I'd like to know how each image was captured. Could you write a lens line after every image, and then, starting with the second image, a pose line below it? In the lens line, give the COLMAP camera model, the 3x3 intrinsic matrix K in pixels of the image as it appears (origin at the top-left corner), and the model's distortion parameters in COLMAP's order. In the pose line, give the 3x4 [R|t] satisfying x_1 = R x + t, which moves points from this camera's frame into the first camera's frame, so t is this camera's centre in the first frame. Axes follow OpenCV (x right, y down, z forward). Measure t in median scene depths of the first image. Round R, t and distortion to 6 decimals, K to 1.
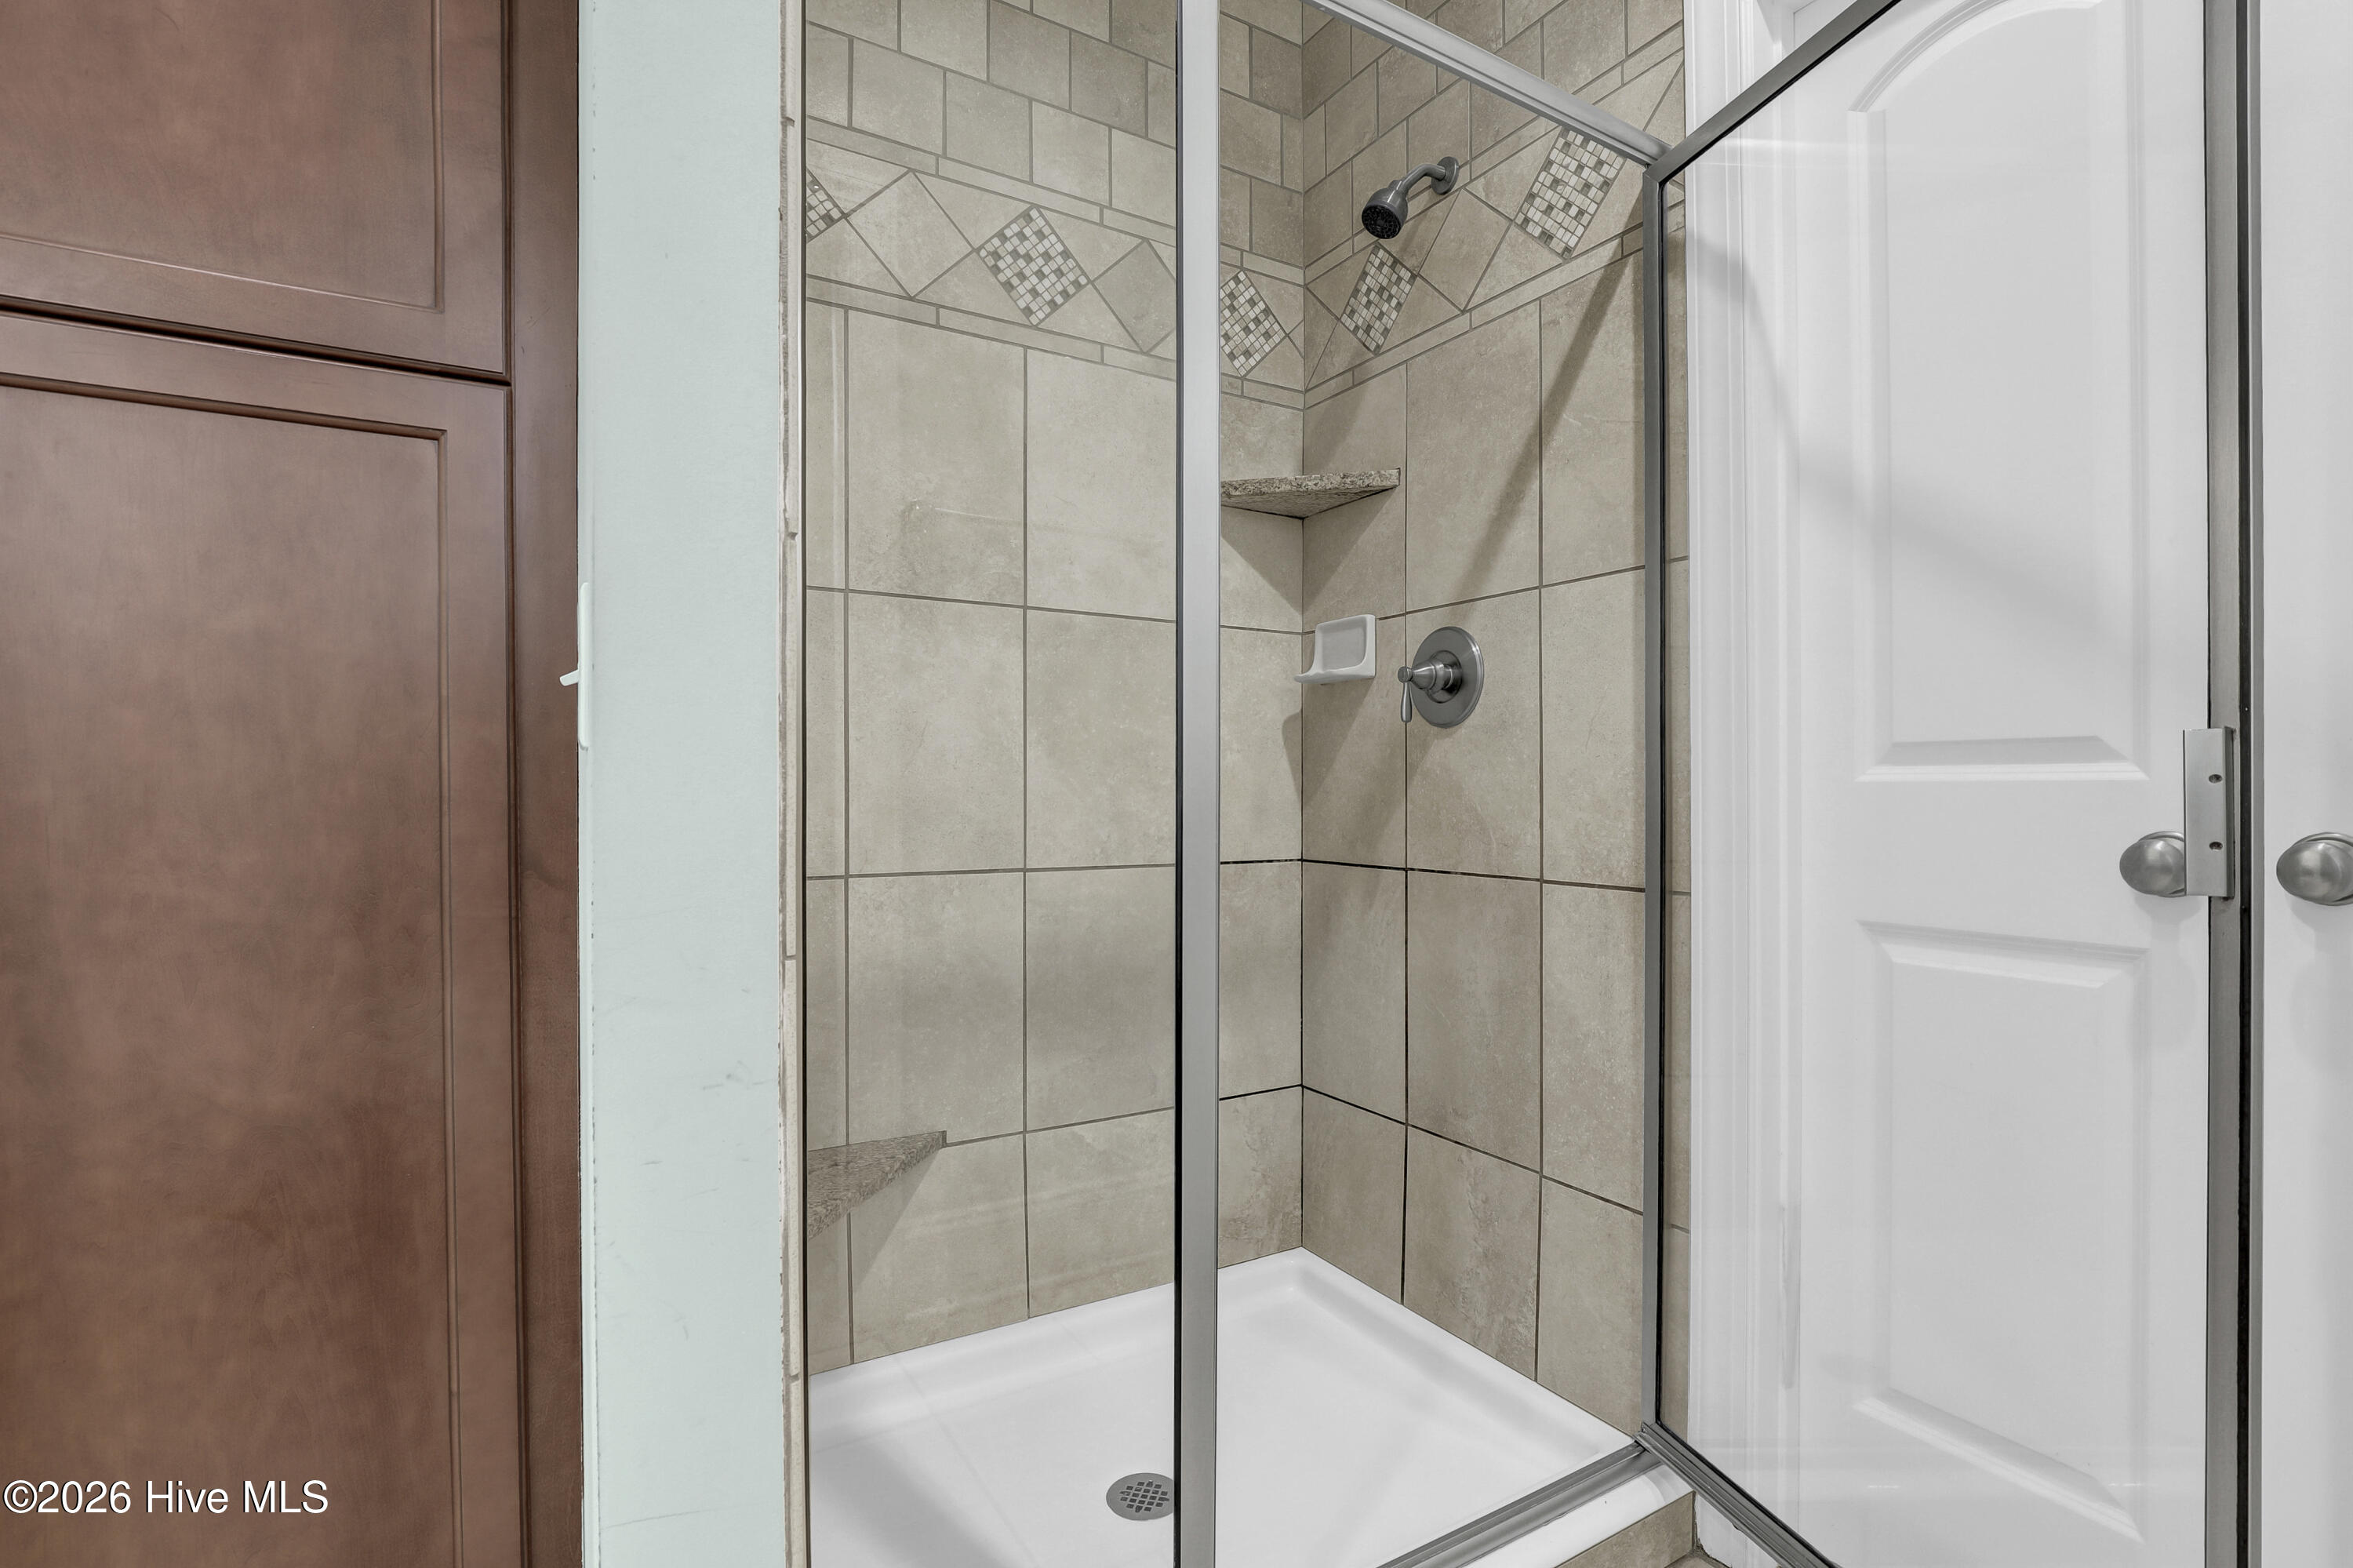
lens RADIAL K [[1108.2, 0, 1177.9], [0, 1108.2, 792.7], [0, 0, 1]] dist [-0.020079, 0.000130]
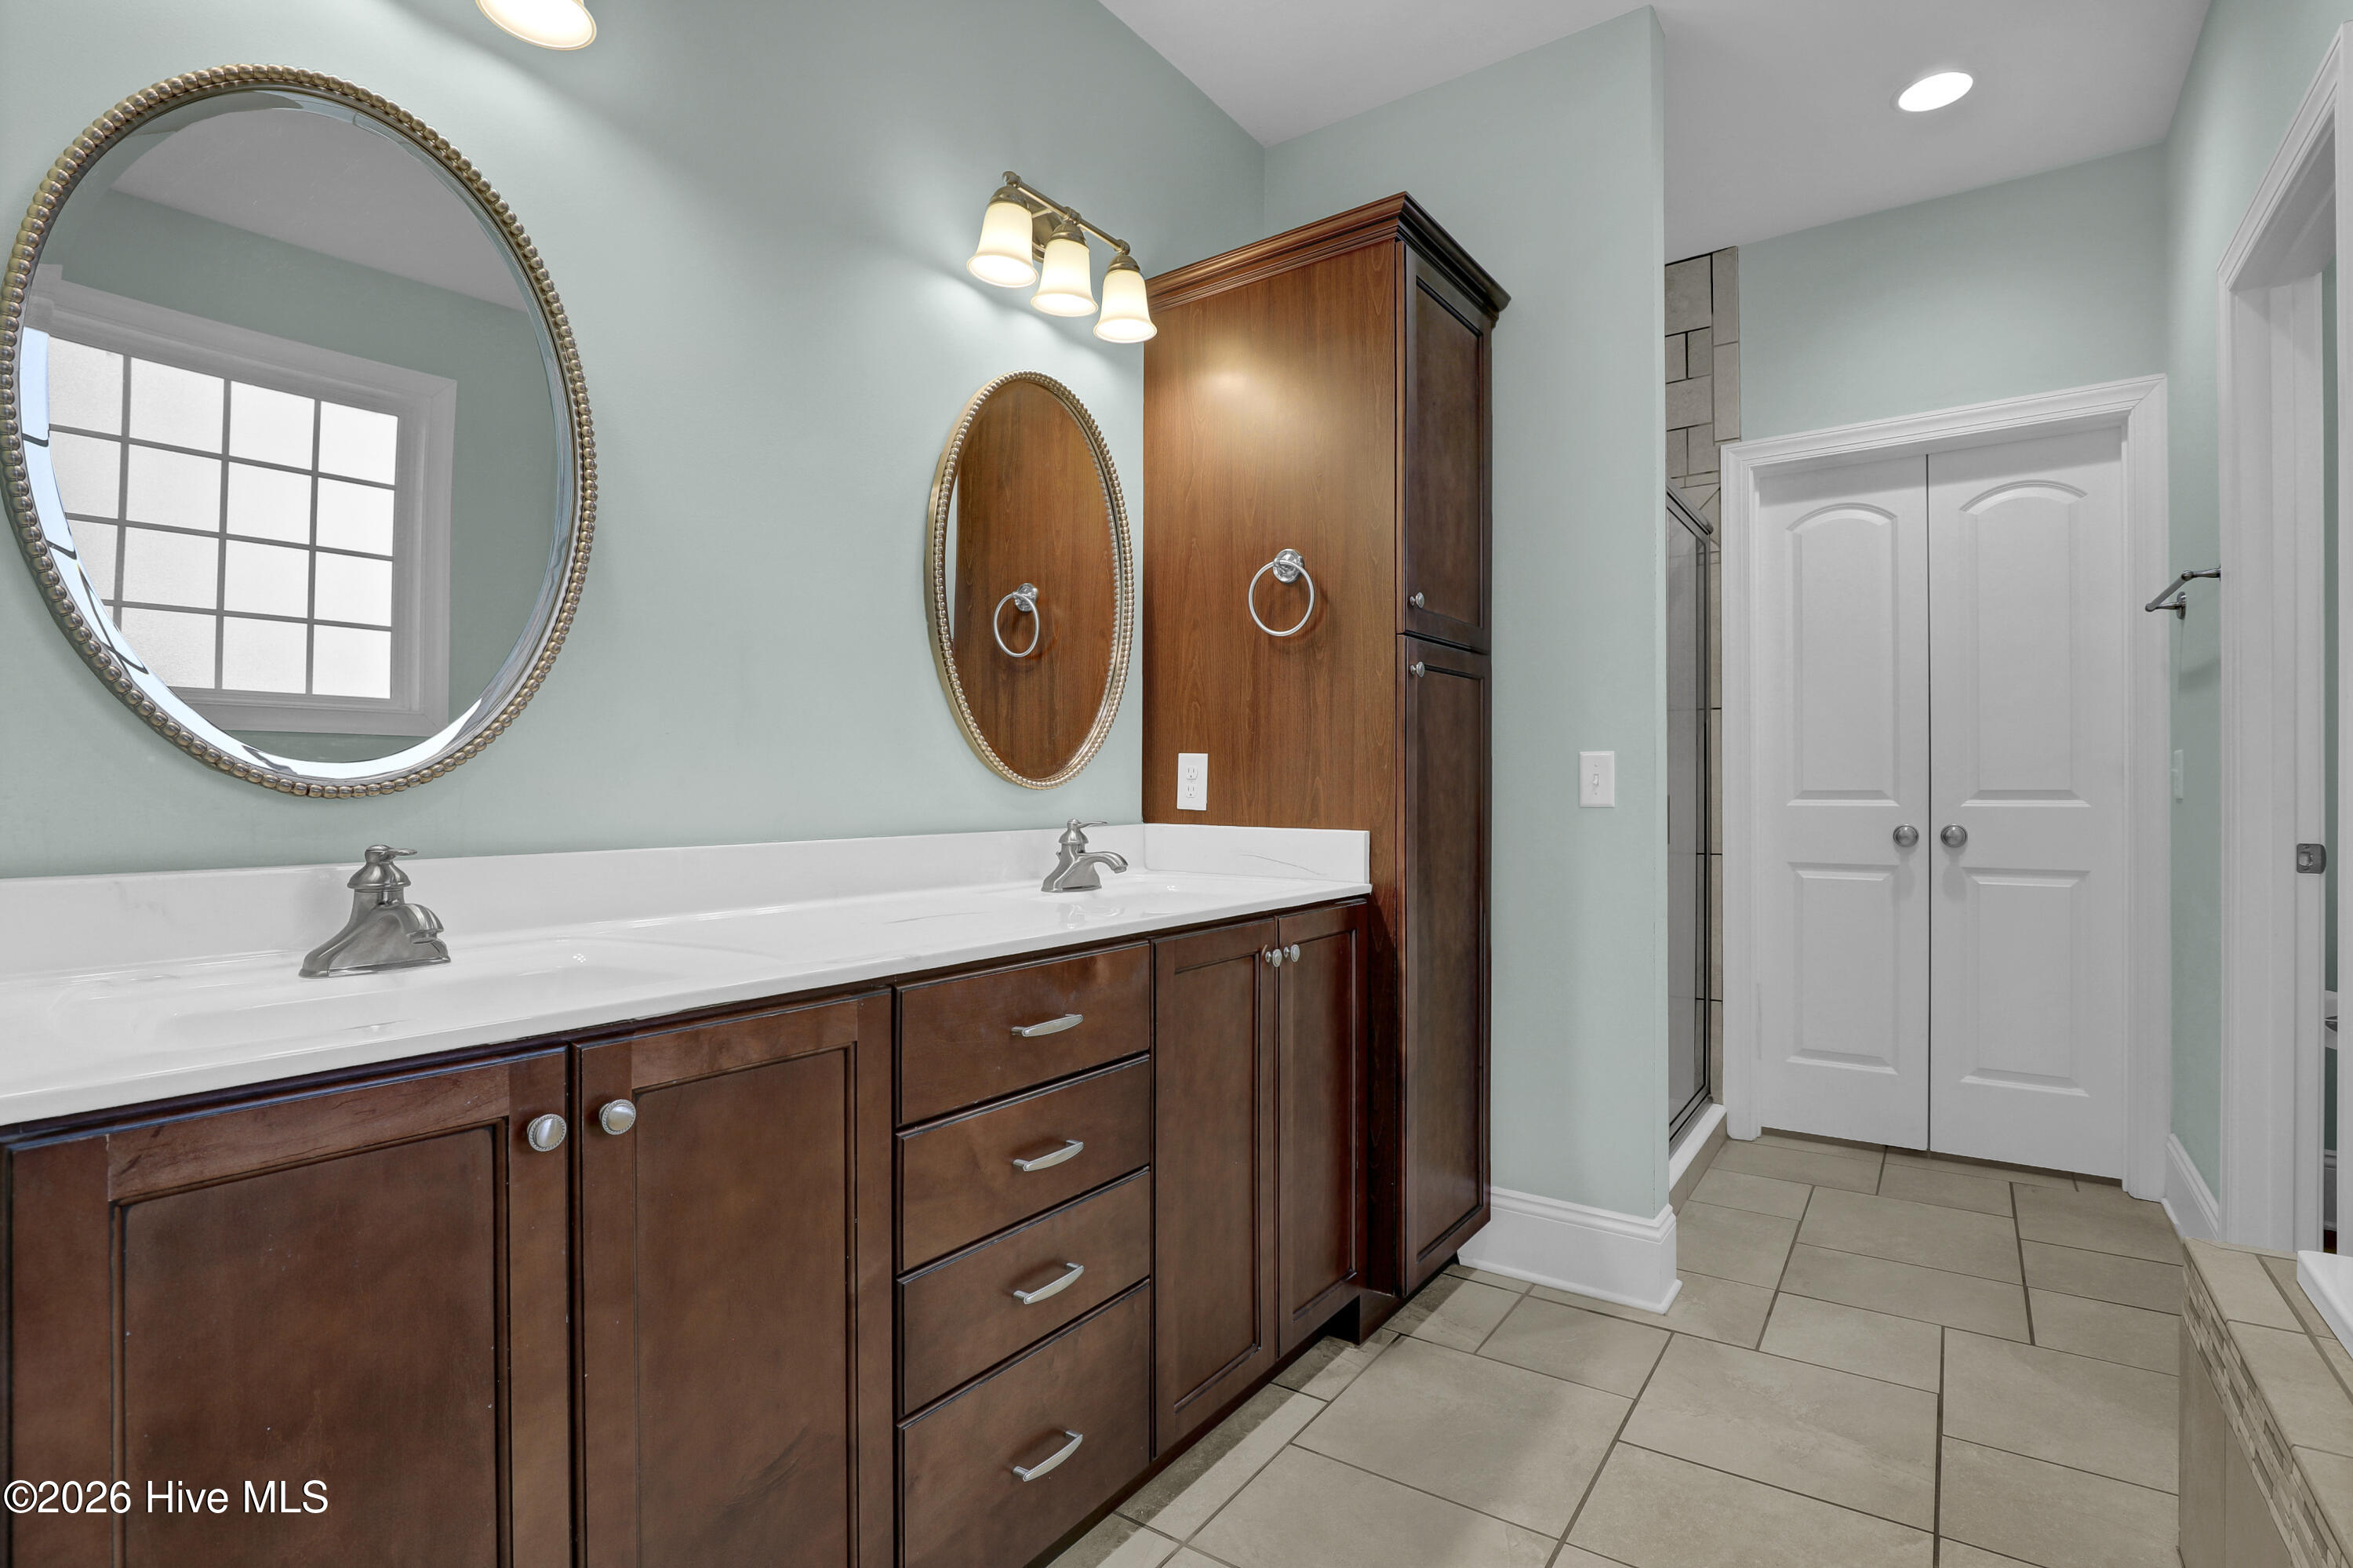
lens RADIAL K [[1108.2, 0, 1169.8], [0, 1108.2, 792.1], [0, 0, 1]] dist [-0.020079, 0.000130]
pose [[0.919635, 0.003678, 0.392756, -1.678499], [-0.001714, 0.999984, -0.005350, -0.025124], [-0.392769, 0.004247, 0.919627, -0.746099]]
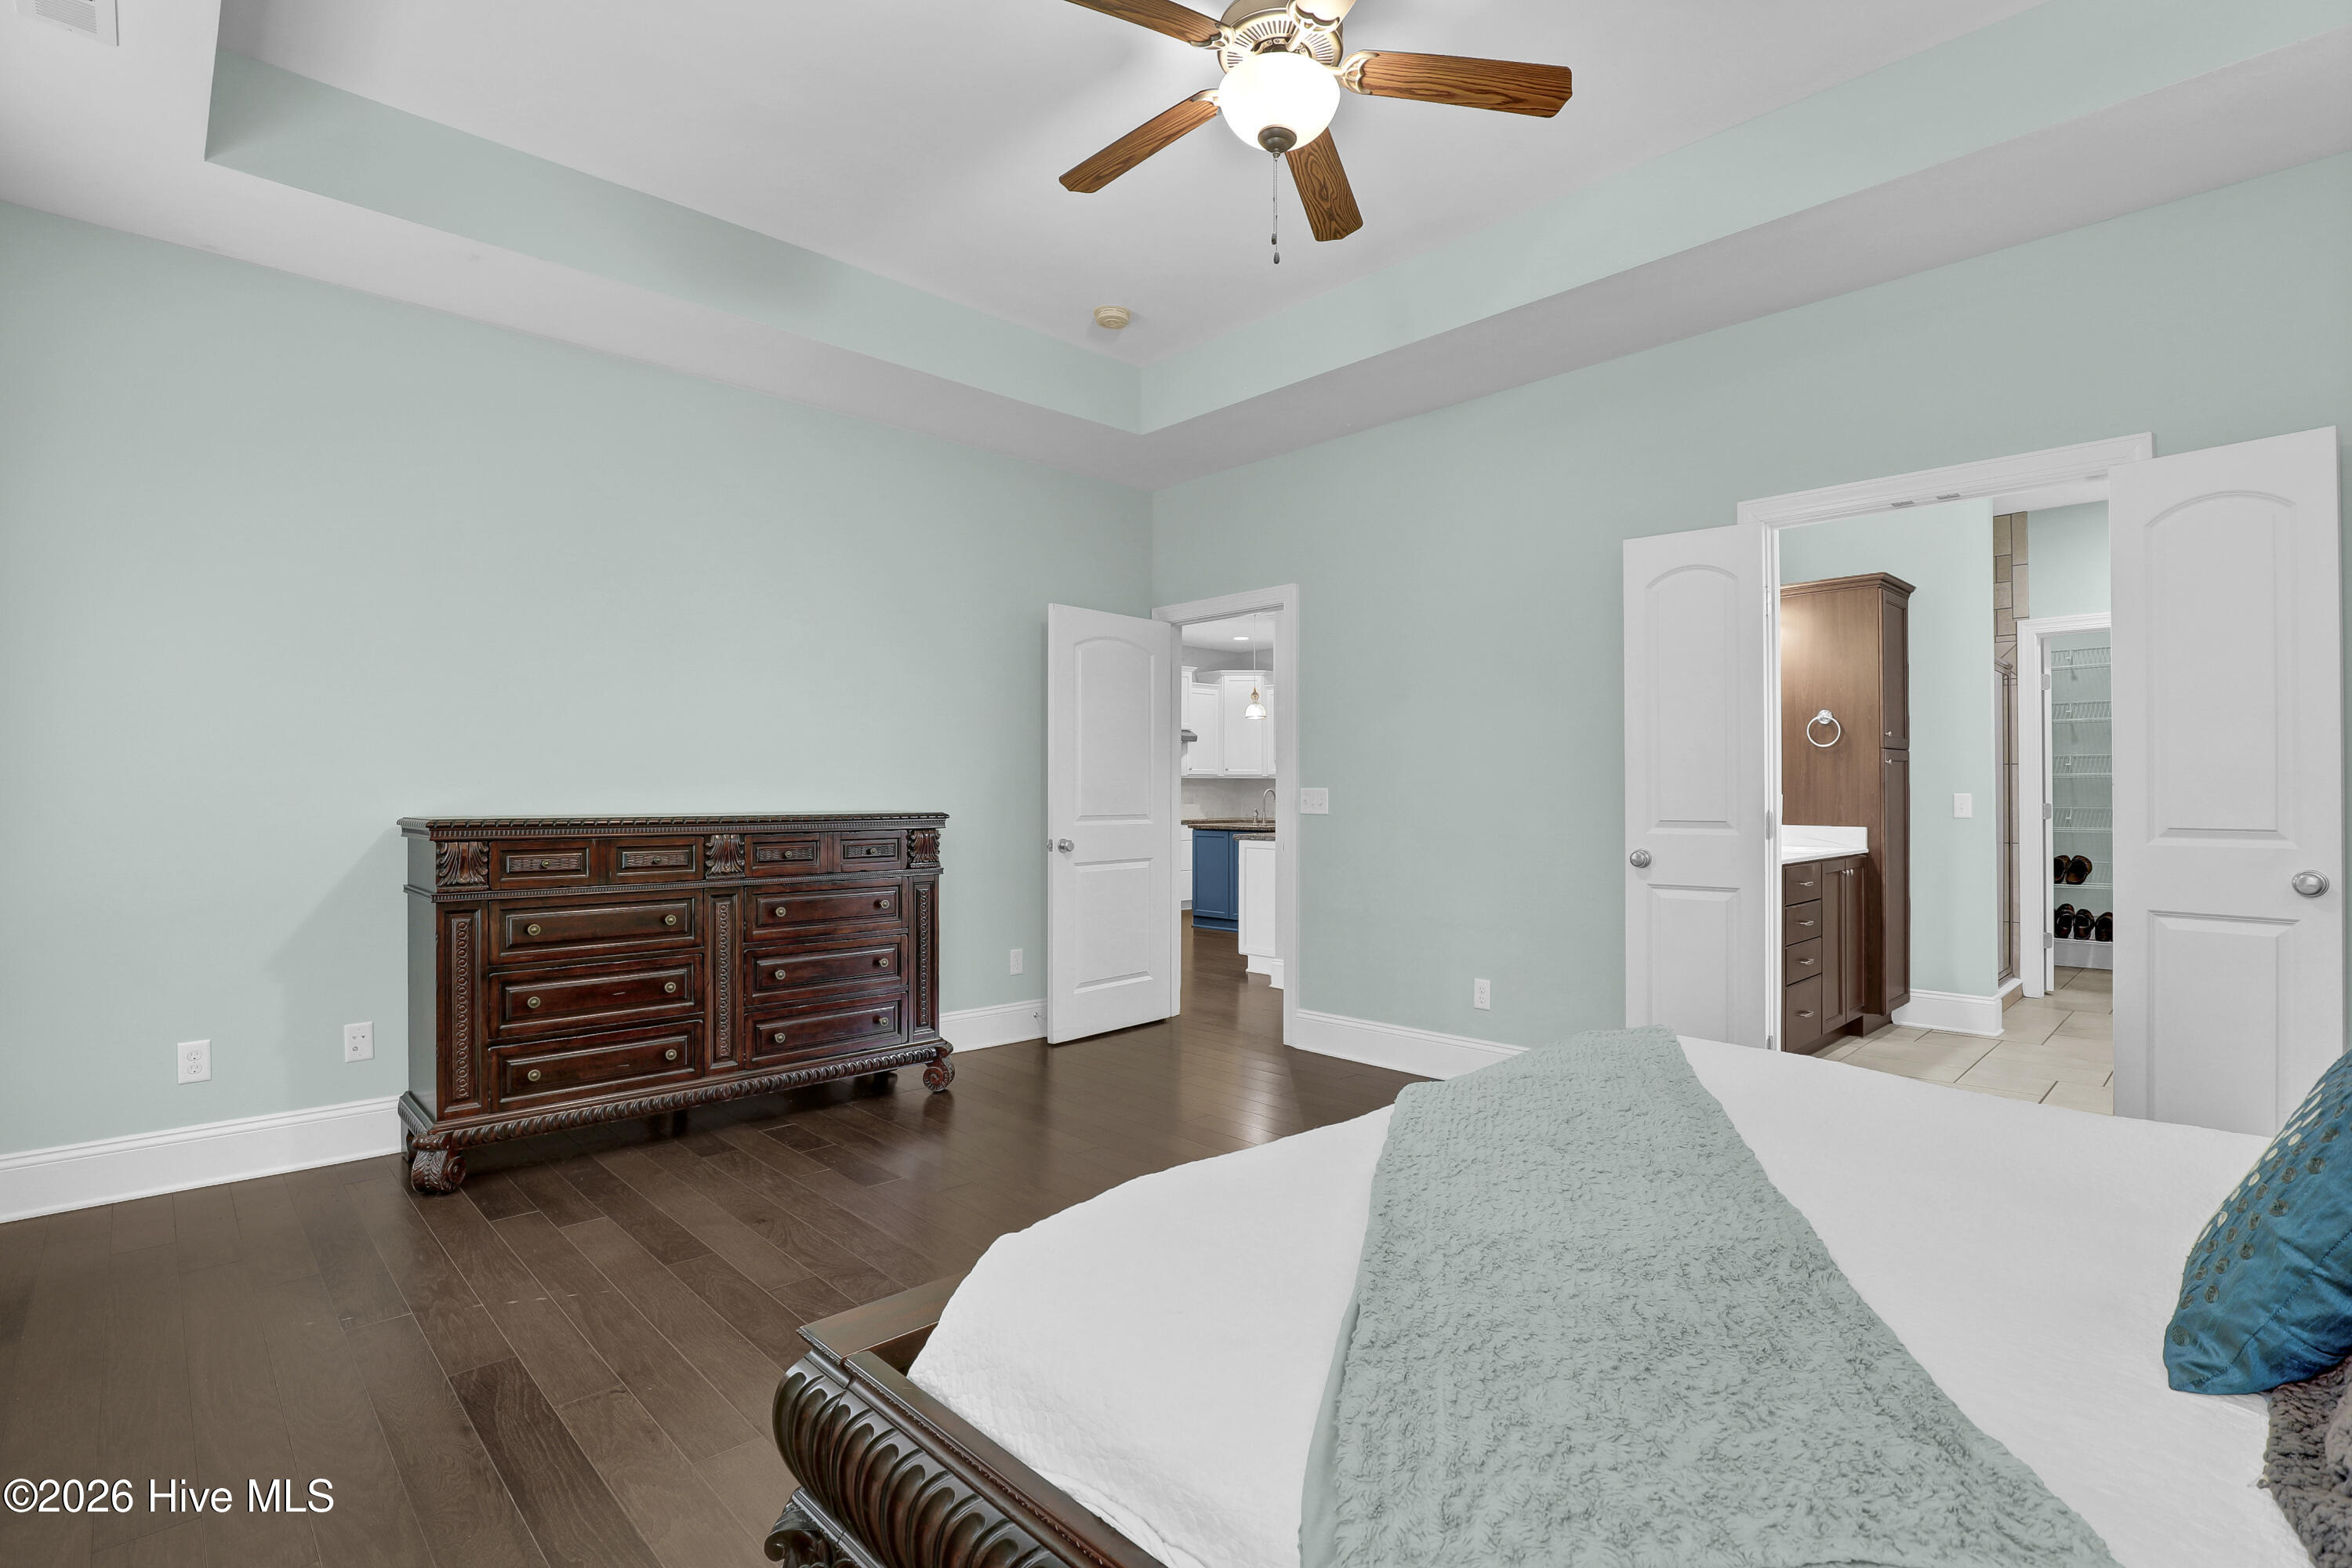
lens RADIAL K [[1107.7, 0, 1190.0], [0, 1107.7, 782.1], [0, 0, 1]] dist [-0.020079, 0.000130]
pose [[0.973228, 0.002016, 0.229834, -4.054346], [0.000041, 0.999960, -0.008945, -0.105232], [-0.229843, 0.008715, 0.973189, -2.667765]]
